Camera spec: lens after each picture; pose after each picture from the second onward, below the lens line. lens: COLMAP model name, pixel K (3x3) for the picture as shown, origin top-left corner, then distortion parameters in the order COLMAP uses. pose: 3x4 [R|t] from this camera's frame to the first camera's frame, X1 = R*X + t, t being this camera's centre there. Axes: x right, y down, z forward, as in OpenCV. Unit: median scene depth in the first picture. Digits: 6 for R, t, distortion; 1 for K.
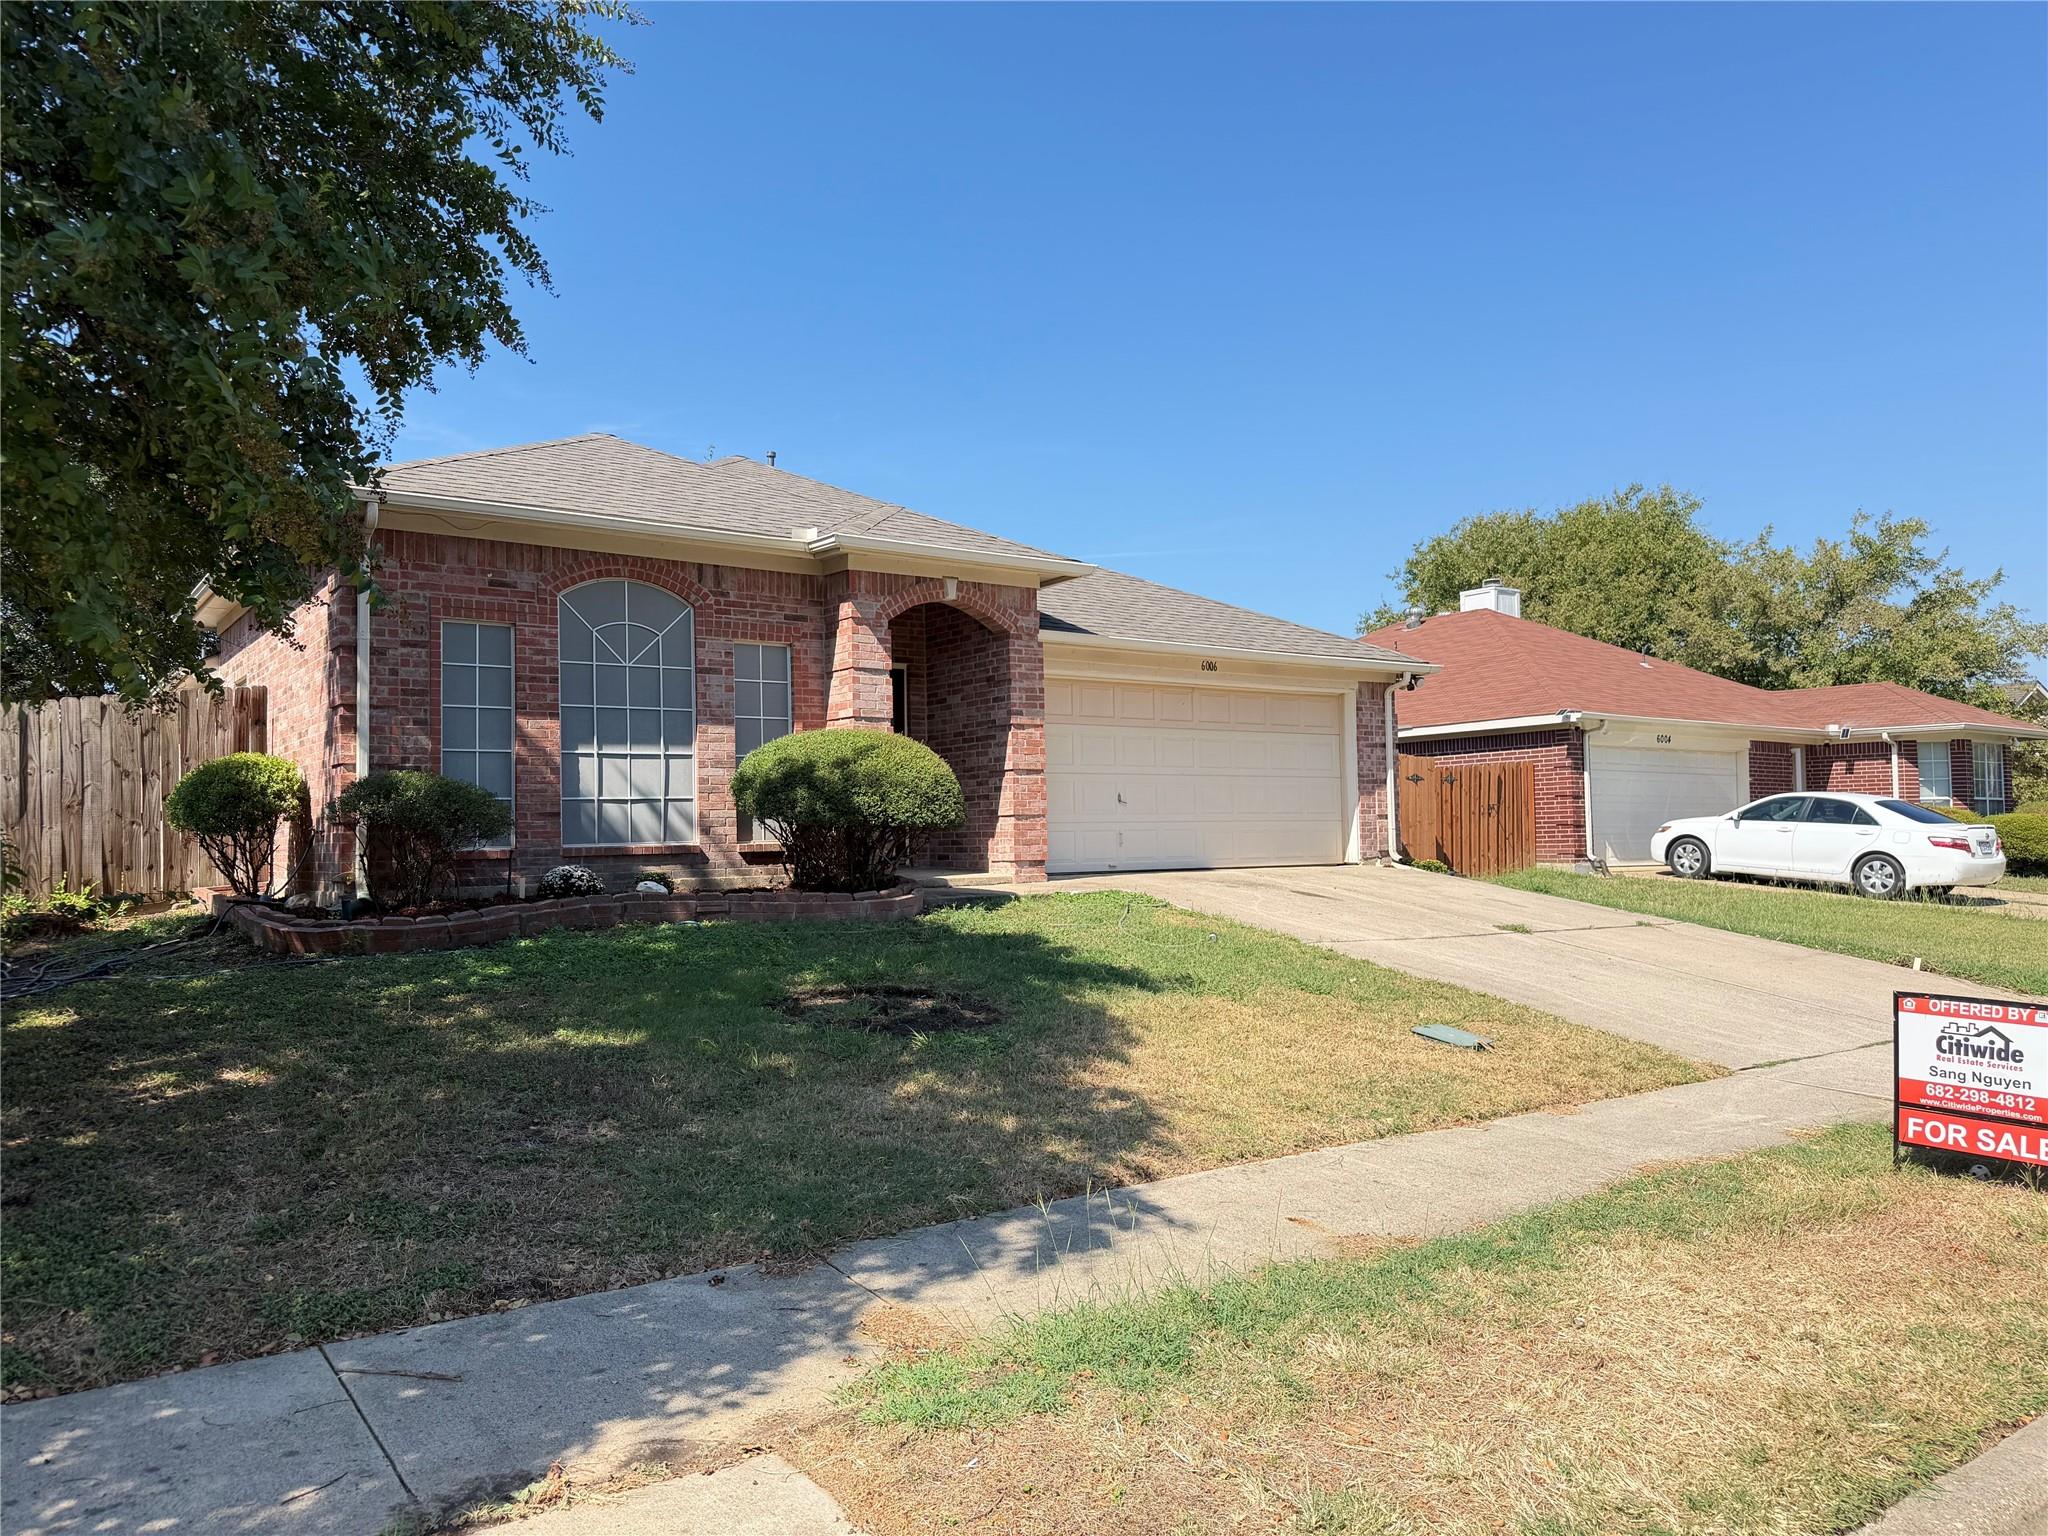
lens RADIAL K [[1440.4, 0, 1009.7], [0, 1440.4, 776.8], [0, 0, 1]] dist [0.026165, -0.049388]
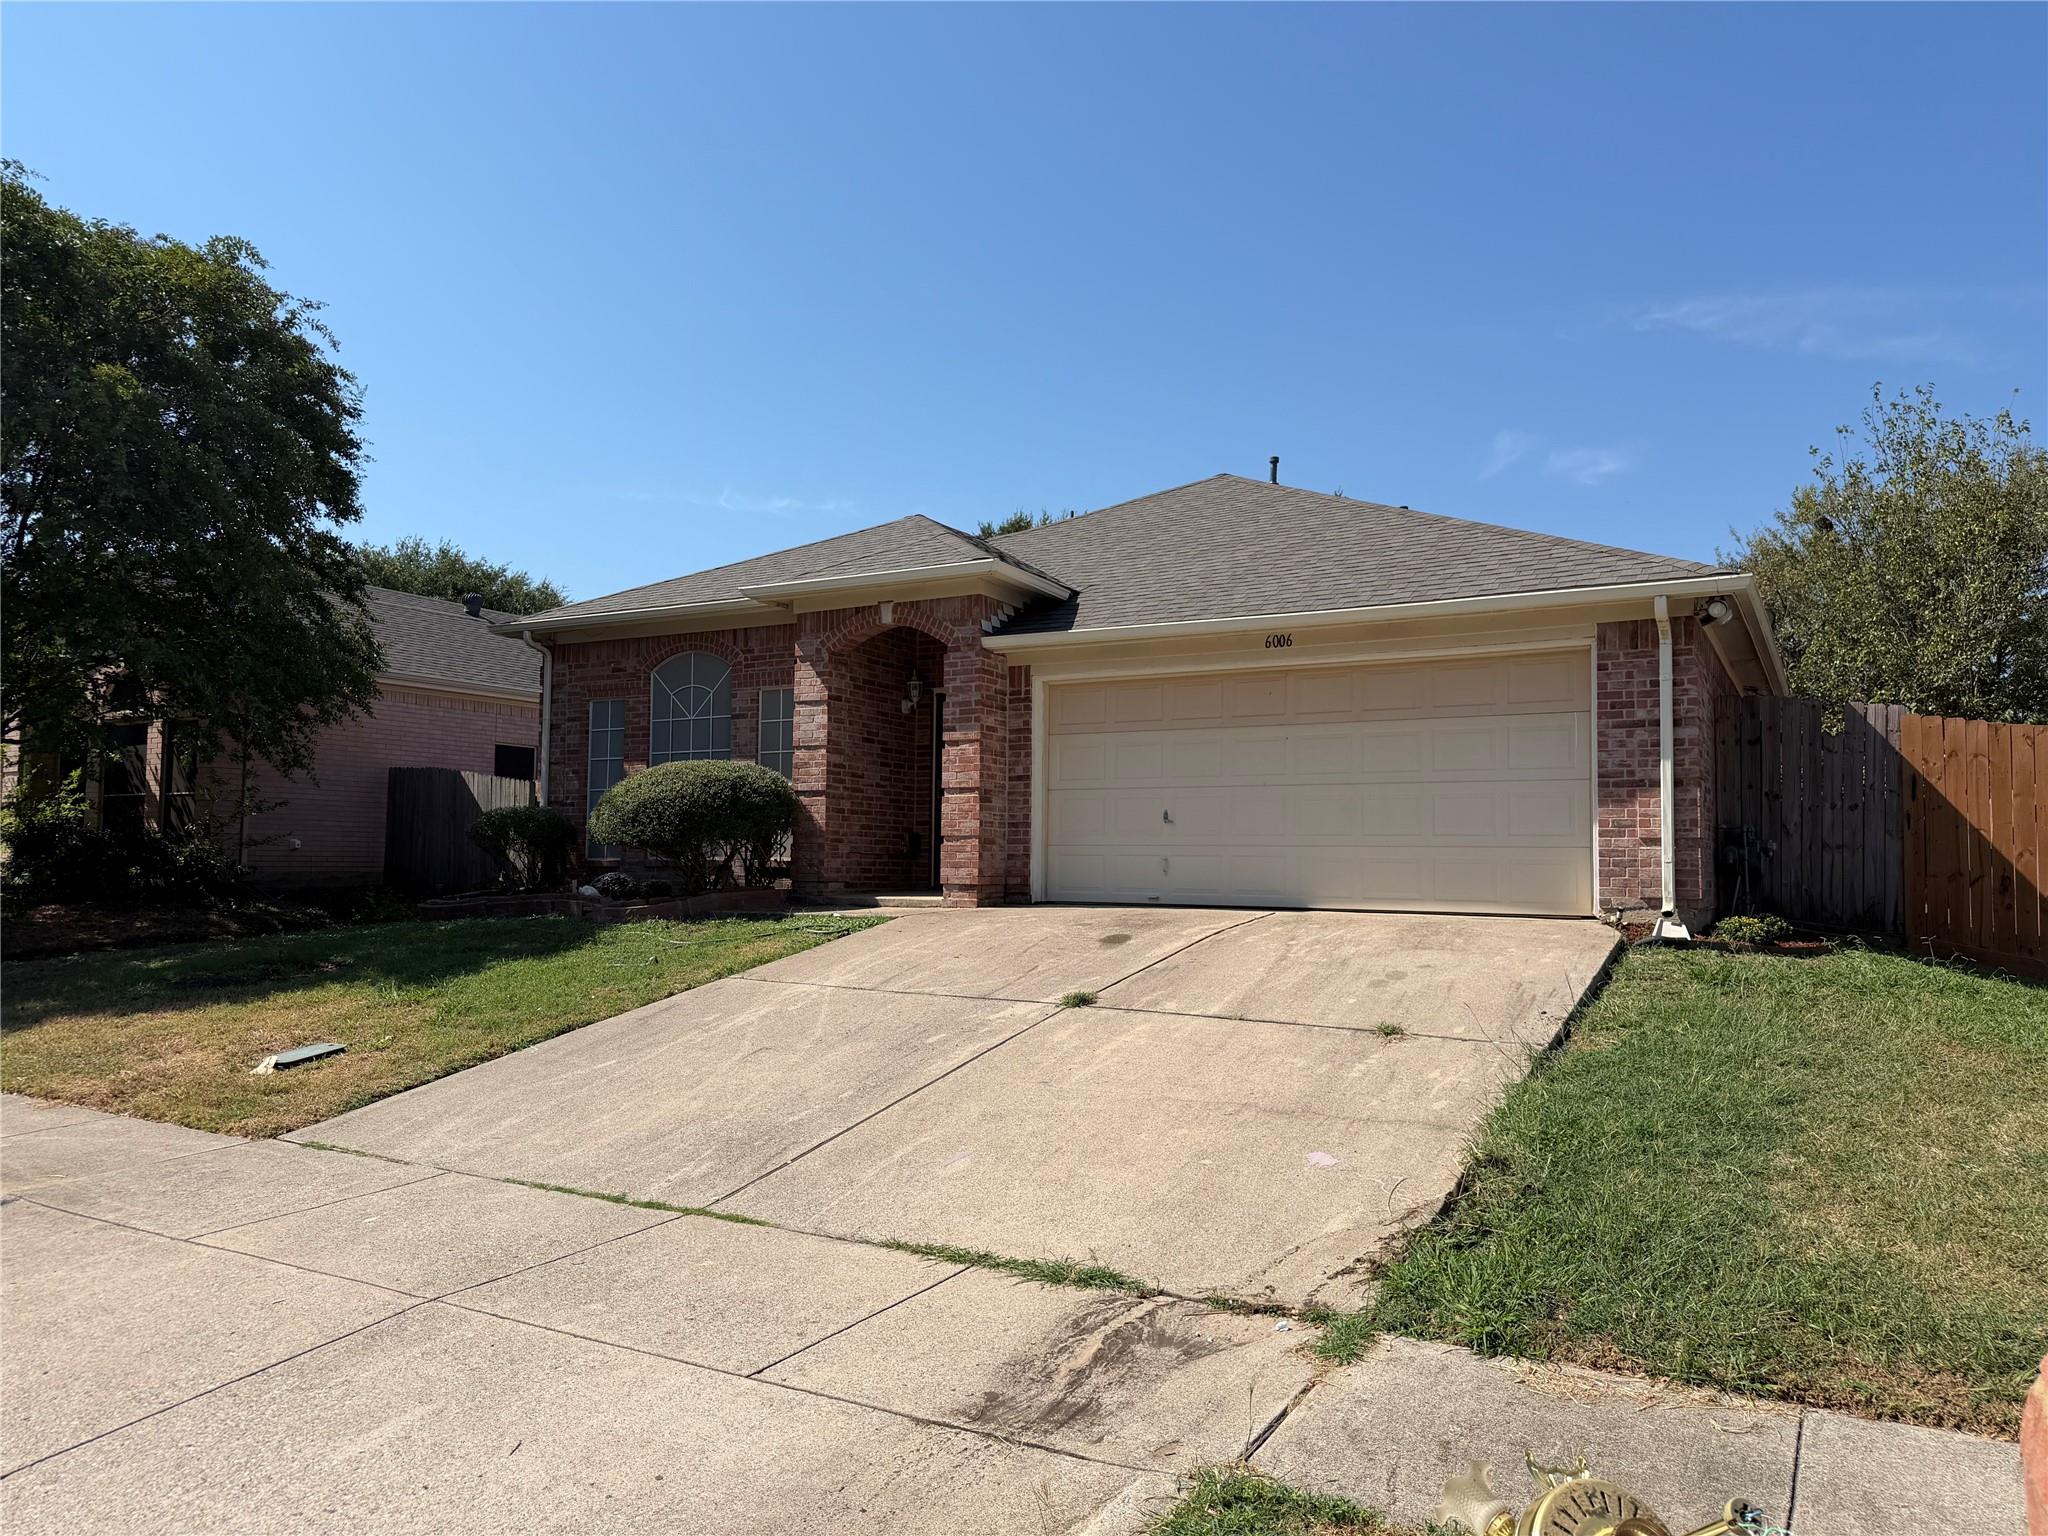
lens RADIAL K [[1440.4, 0, 1009.7], [0, 1440.4, 776.8], [0, 0, 1]] dist [0.026165, -0.049388]
pose [[0.407818, -0.039581, -0.912205, 0.917822], [0.019267, 0.999211, -0.034742, 0.021907], [0.912860, -0.003407, 0.408258, 0.666022]]
